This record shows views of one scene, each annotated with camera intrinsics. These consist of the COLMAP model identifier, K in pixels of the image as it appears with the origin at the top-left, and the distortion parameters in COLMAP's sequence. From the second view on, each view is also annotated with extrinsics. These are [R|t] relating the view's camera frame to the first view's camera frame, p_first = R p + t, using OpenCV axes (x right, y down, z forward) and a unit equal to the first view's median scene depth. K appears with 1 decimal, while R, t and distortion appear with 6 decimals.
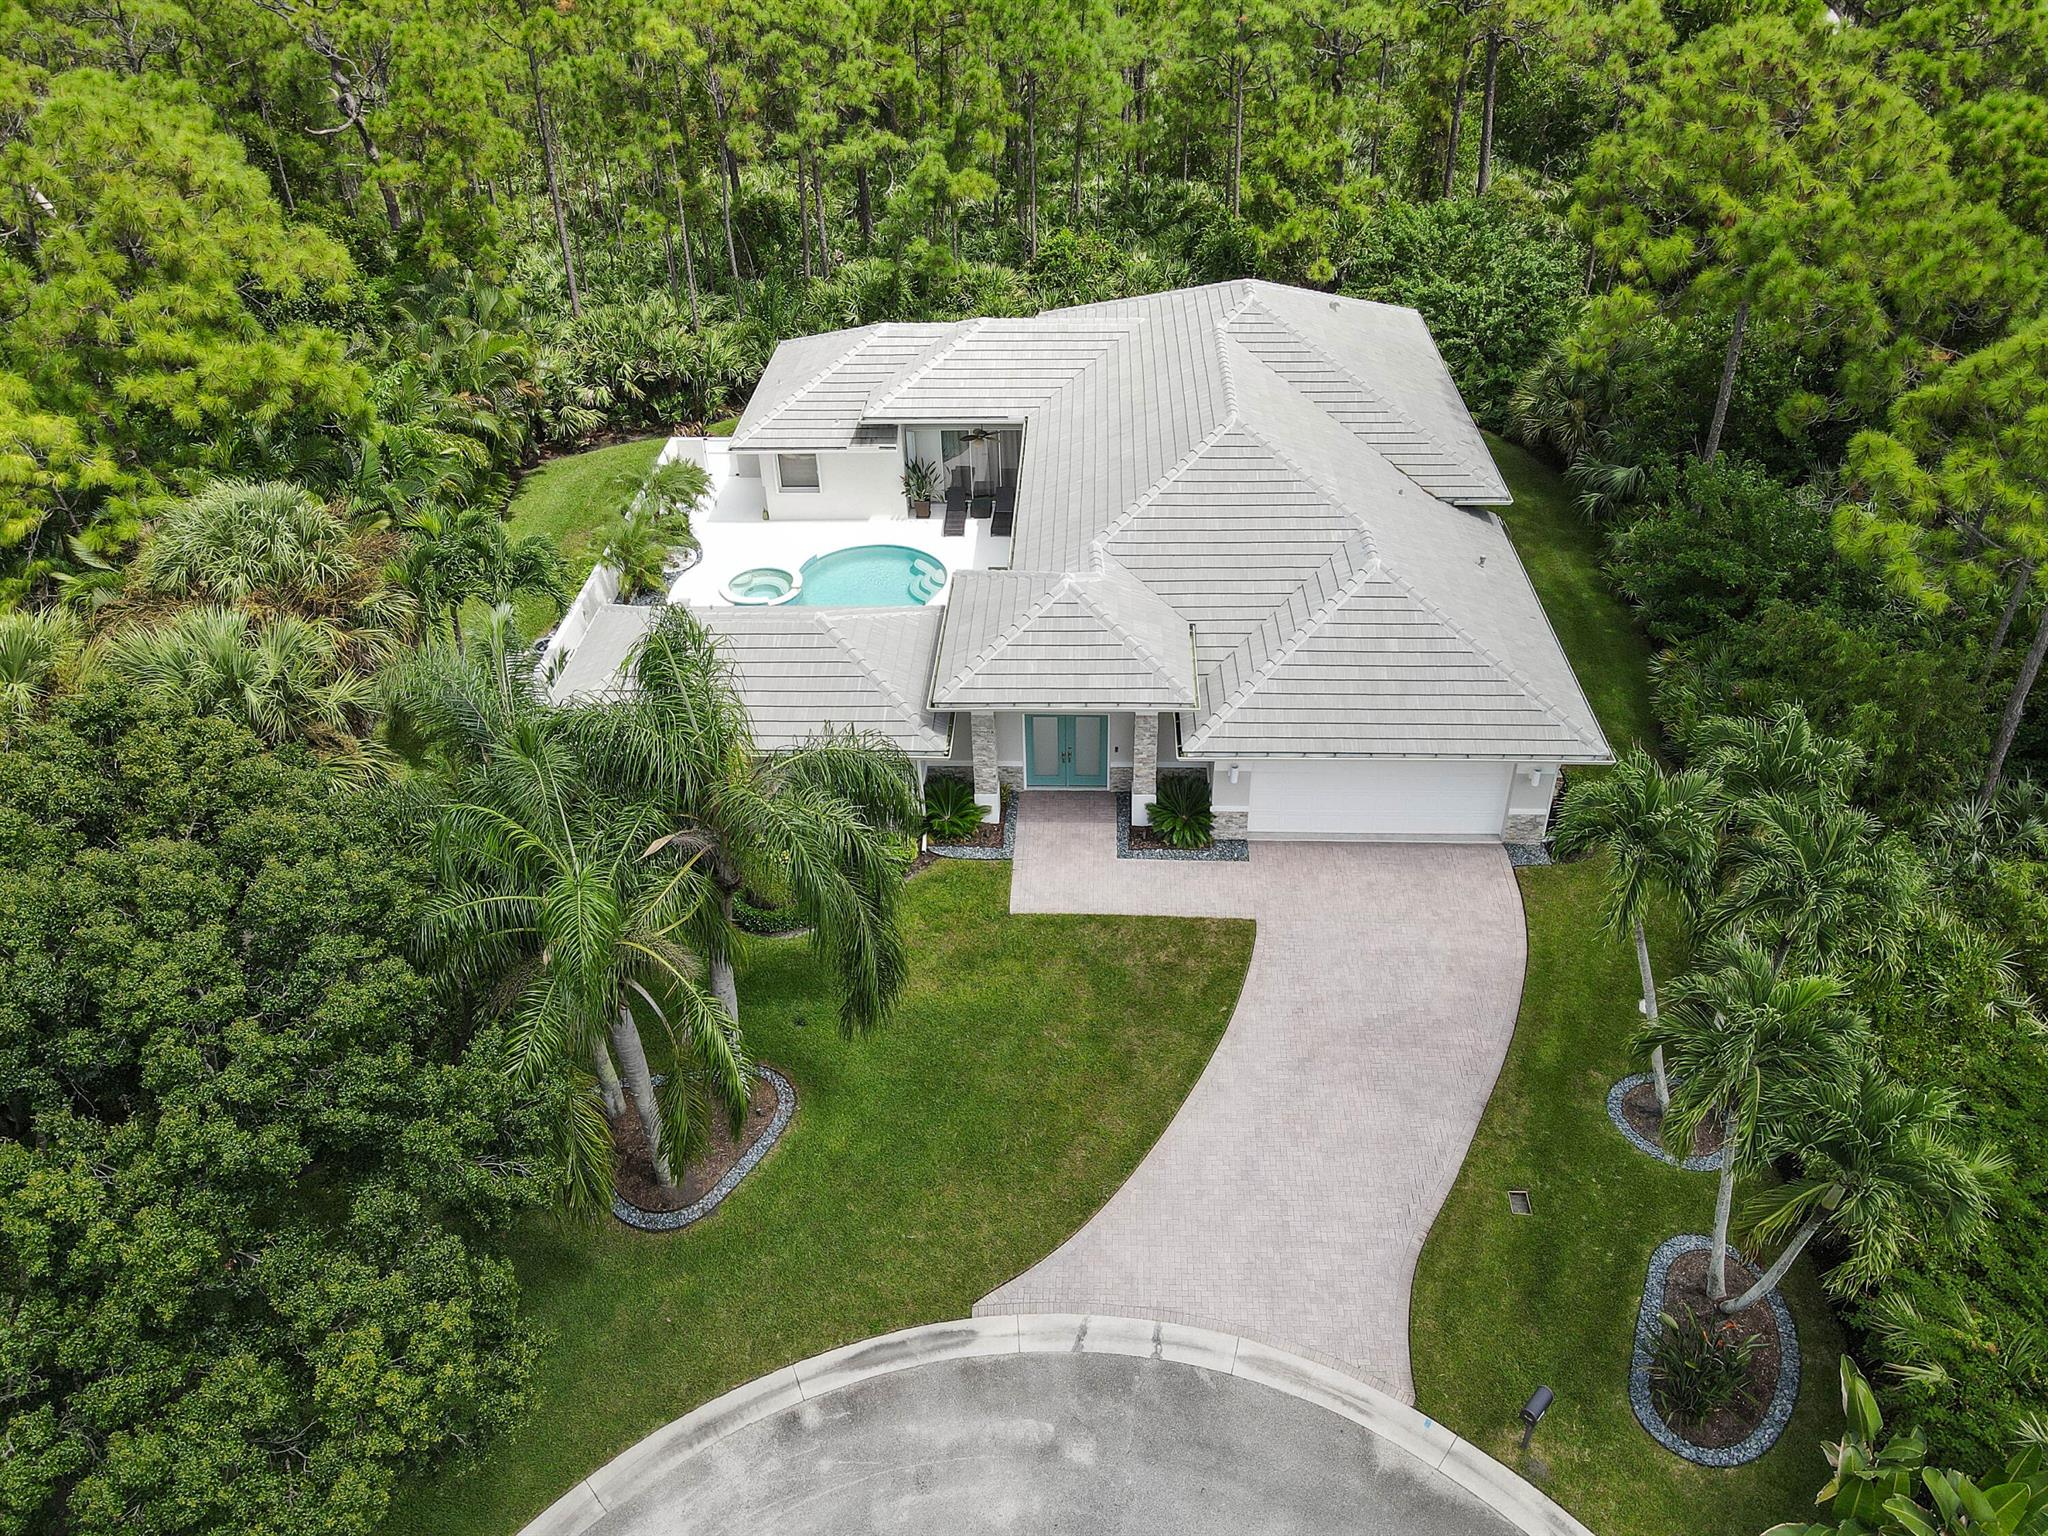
lens RADIAL K [[1512.0, 0, 1041.1], [0, 1512.0, 740.7], [0, 0, 1]] dist [-0.006082, 0.040794]
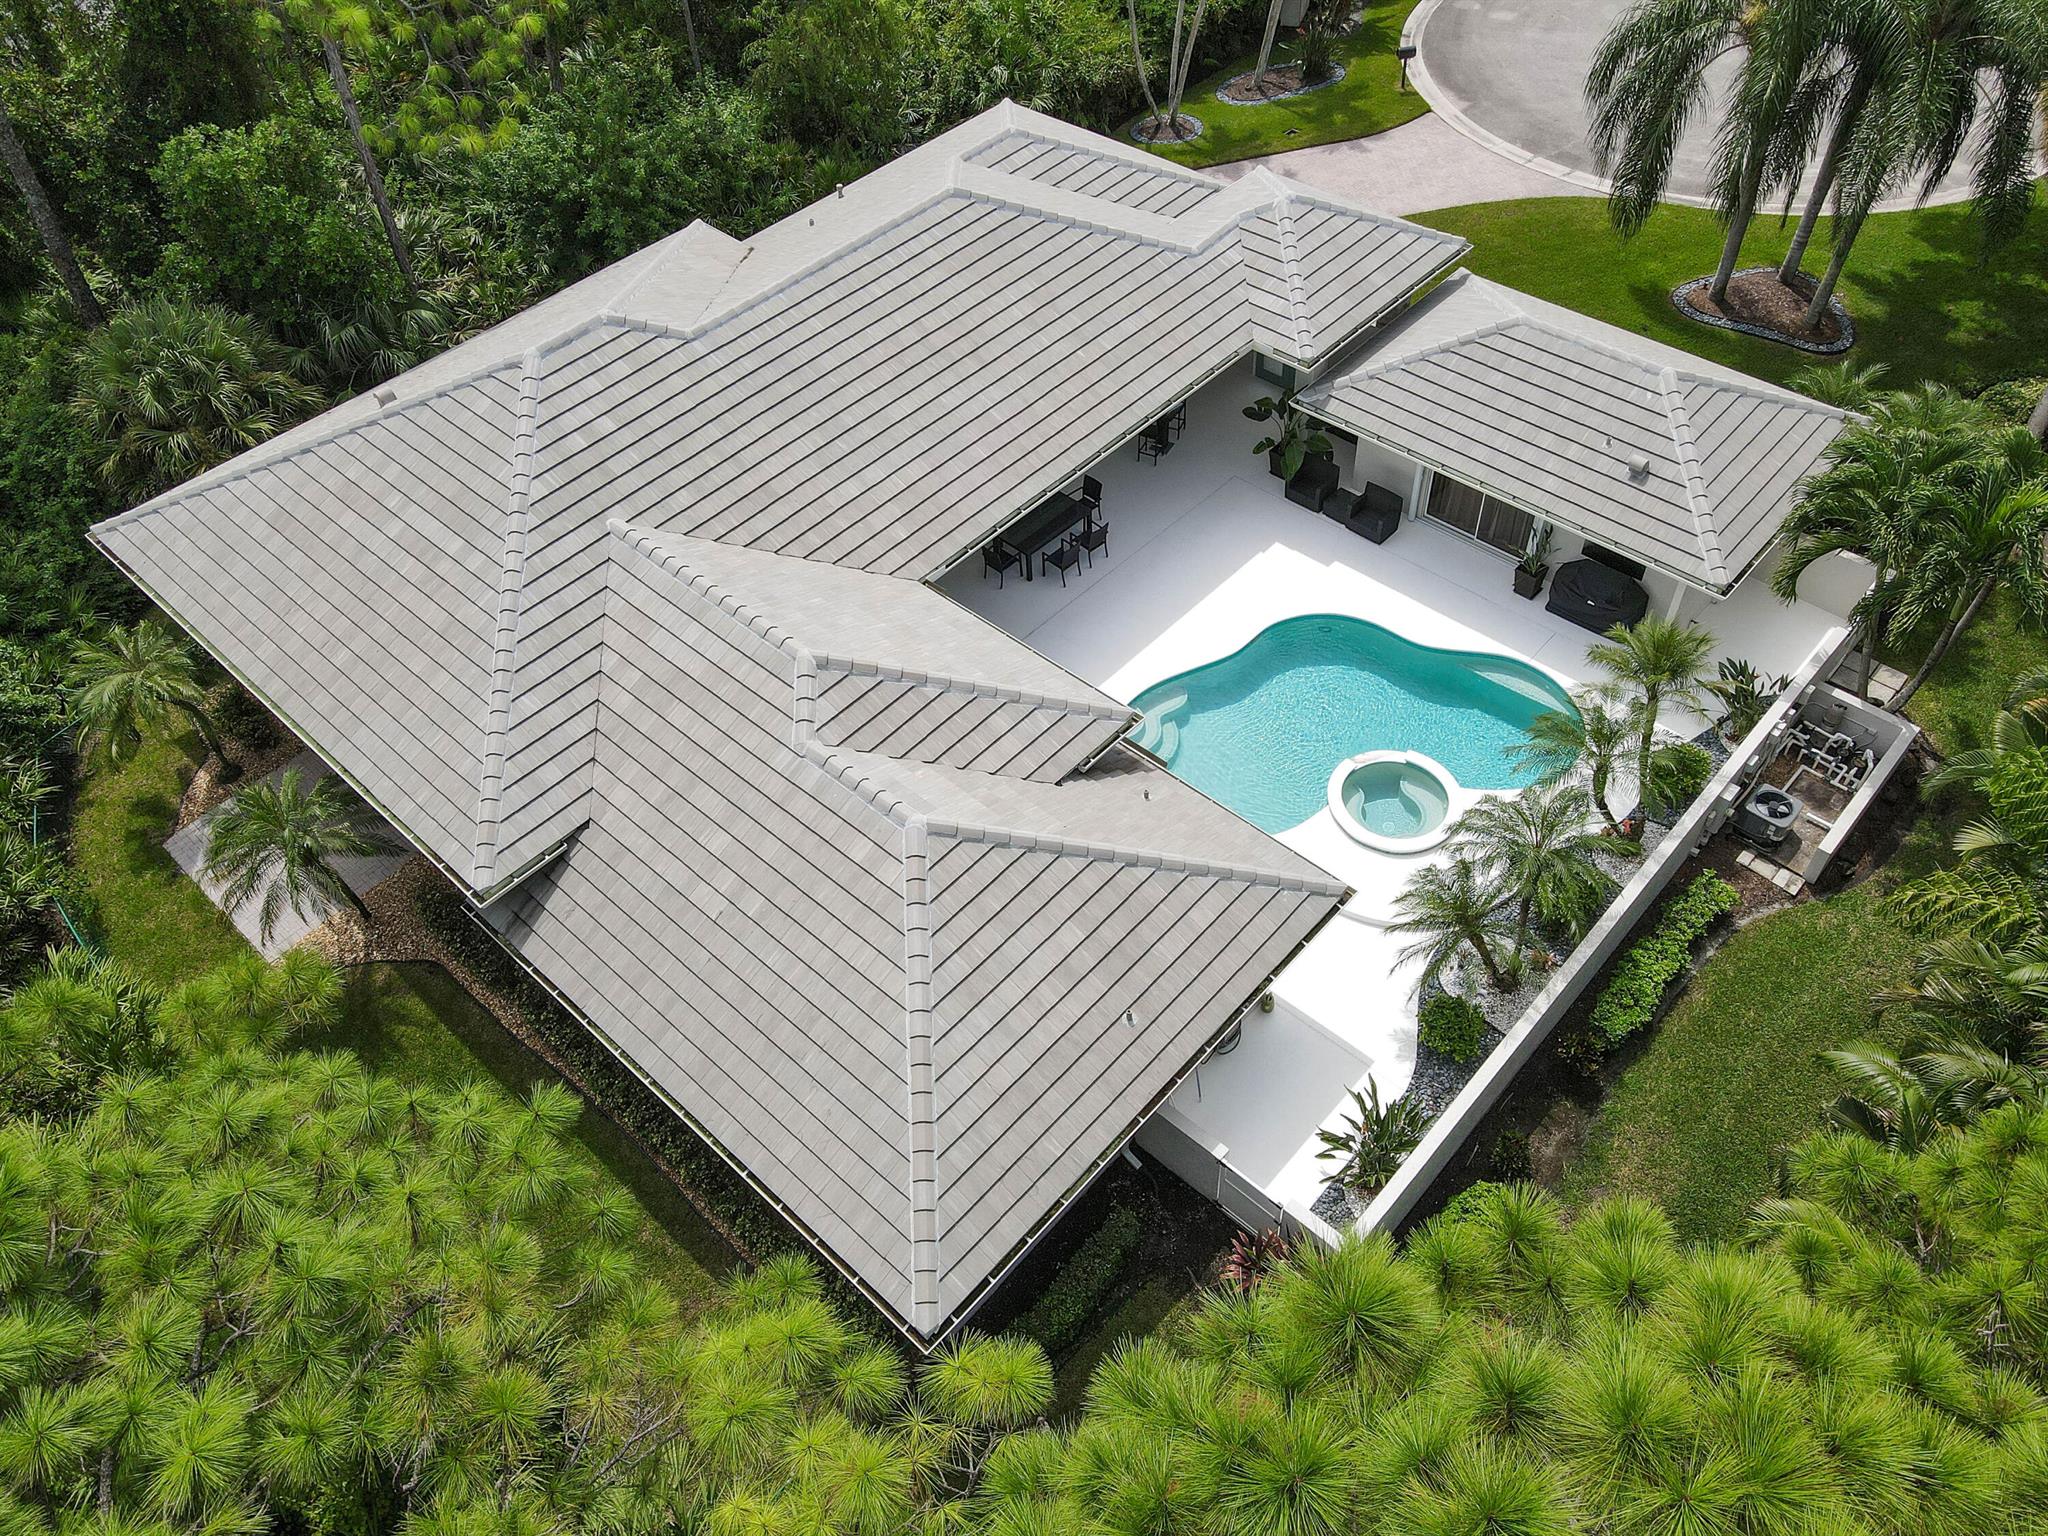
lens RADIAL K [[1492.8, 0, 1037.0], [0, 1492.8, 743.5], [0, 0, 1]] dist [0.011029, 0.009638]
pose [[-0.760018, -0.441250, 0.477149, -0.444411], [0.419228, 0.228152, 0.878746, -0.882050], [-0.496609, 0.867897, 0.011585, 1.314539]]
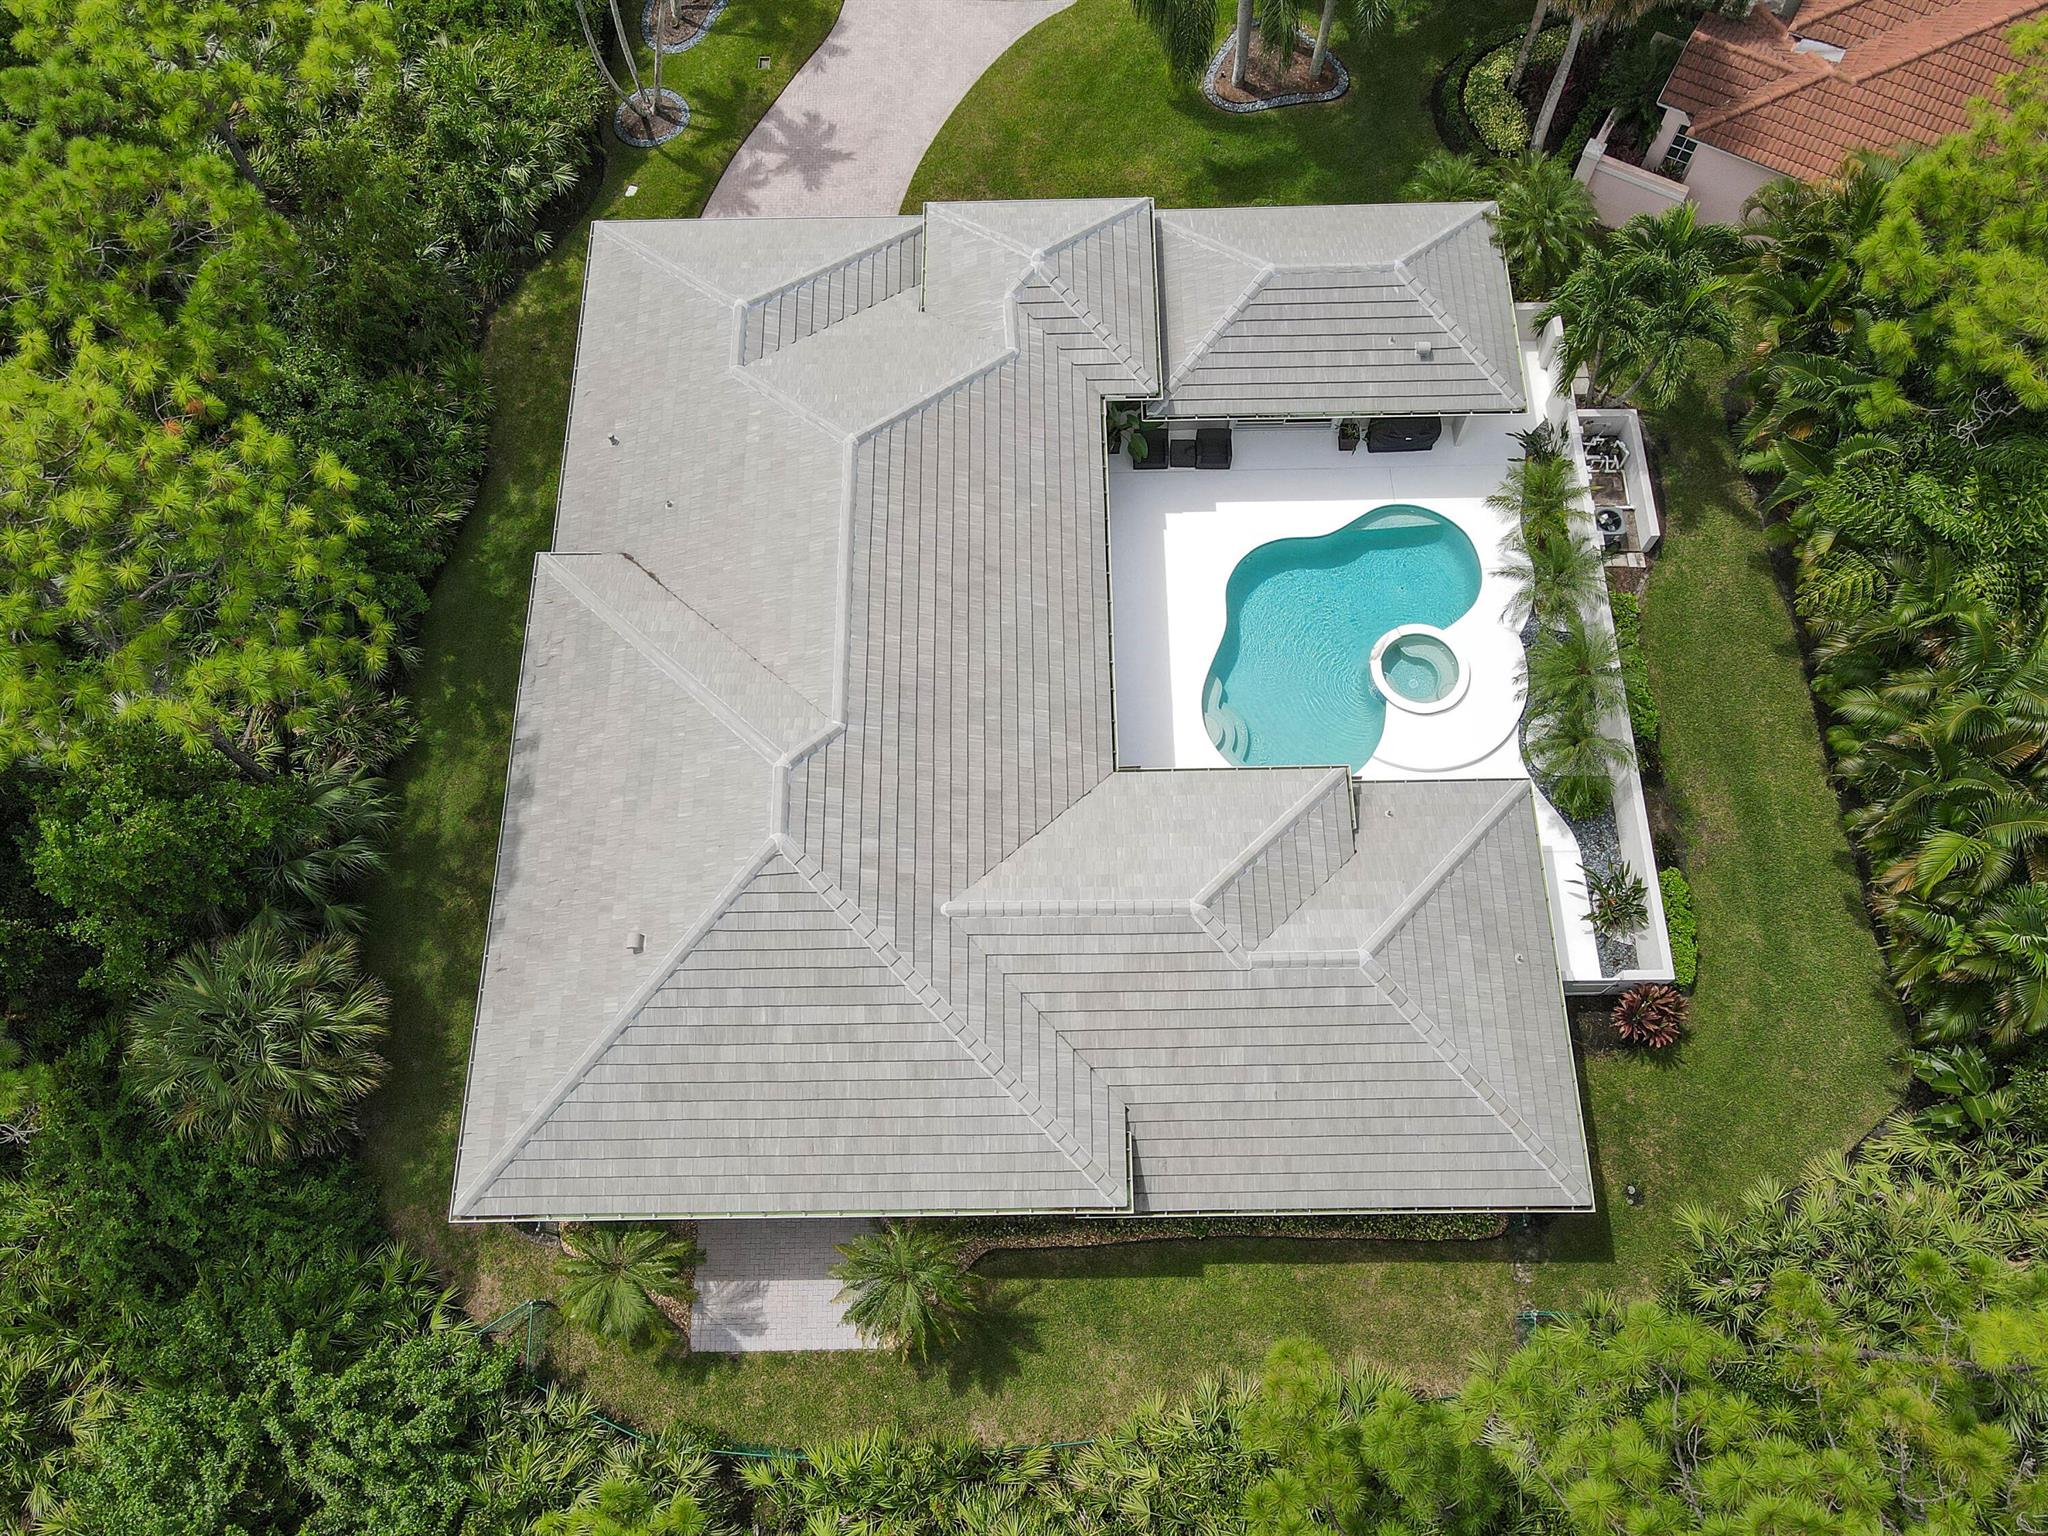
lens RADIAL K [[1512.0, 0, 1041.1], [0, 1512.0, 740.7], [0, 0, 1]] dist [-0.006082, 0.040794]
pose [[-0.998086, 0.060003, 0.014947, 0.018517], [0.001650, -0.215791, 0.976438, -1.169146], [0.061815, 0.974594, 0.215279, 1.063337]]
